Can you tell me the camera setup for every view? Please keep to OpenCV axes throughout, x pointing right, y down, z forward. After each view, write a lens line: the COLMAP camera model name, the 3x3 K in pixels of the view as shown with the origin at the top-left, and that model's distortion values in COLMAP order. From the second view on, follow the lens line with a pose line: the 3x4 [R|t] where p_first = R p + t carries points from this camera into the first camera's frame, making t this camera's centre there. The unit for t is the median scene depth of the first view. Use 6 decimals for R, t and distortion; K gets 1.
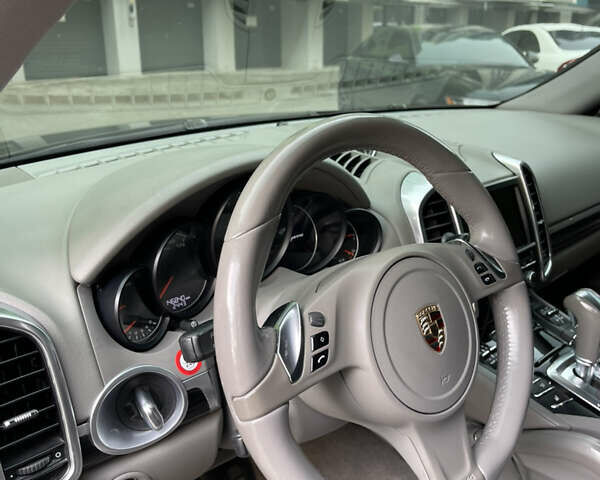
lens RADIAL K [[583.6, 0, 299.2], [0, 583.6, 241.5], [0, 0, 1]] dist [-0.003069, -0.006714]
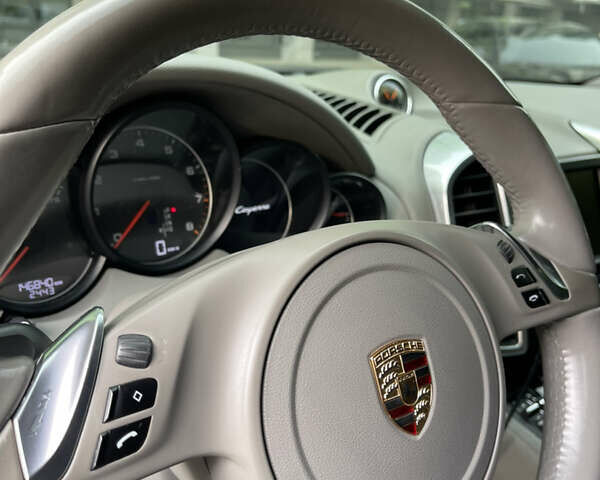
lens RADIAL K [[598.1, 0, 302.5], [0, 598.1, 238.0], [0, 0, 1]] dist [0.018901, 0.001176]
pose [[0.991691, 0.084000, -0.097429, 0.153461], [-0.083644, 0.996466, 0.007746, 0.021473], [0.097736, 0.000467, 0.995212, 0.405836]]
